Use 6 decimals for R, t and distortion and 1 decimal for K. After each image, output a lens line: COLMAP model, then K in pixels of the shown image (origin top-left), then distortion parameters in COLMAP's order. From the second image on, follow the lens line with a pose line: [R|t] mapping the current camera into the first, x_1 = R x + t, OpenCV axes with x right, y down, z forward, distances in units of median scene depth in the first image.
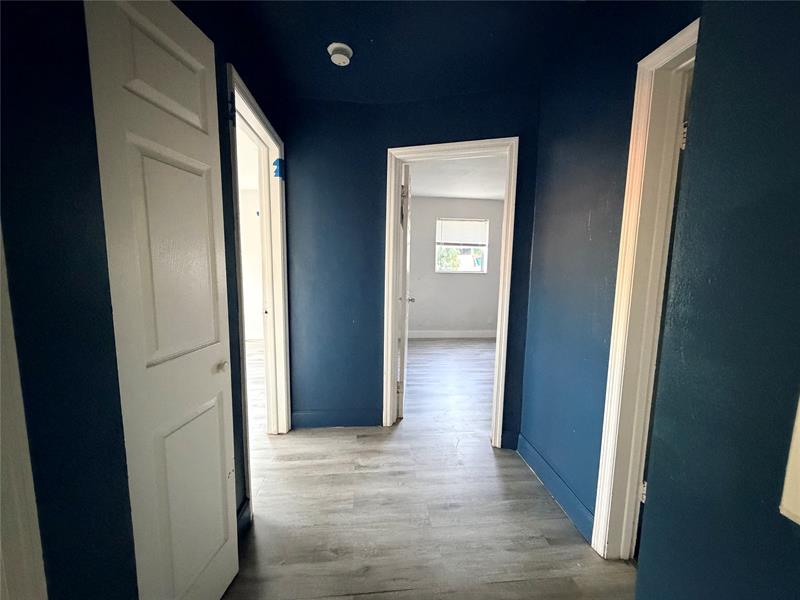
lens RADIAL K [[321.4, 0, 399.6], [0, 321.4, 299.1], [0, 0, 1]] dist [0.000121, 0.000004]
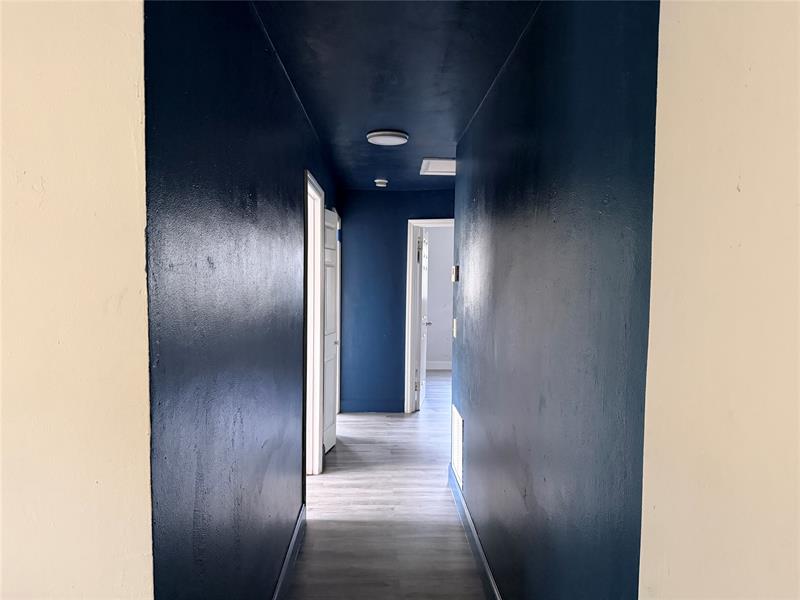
lens RADIAL K [[559.9, 0, 399.4], [0, 559.9, 300.3], [0, 0, 1]] dist [0.000038, 0.000000]
pose [[0.997773, -0.001773, -0.066680, 0.095806], [-0.003310, 0.997098, -0.076056, 0.107833], [0.066621, 0.076108, 0.994871, -1.572520]]
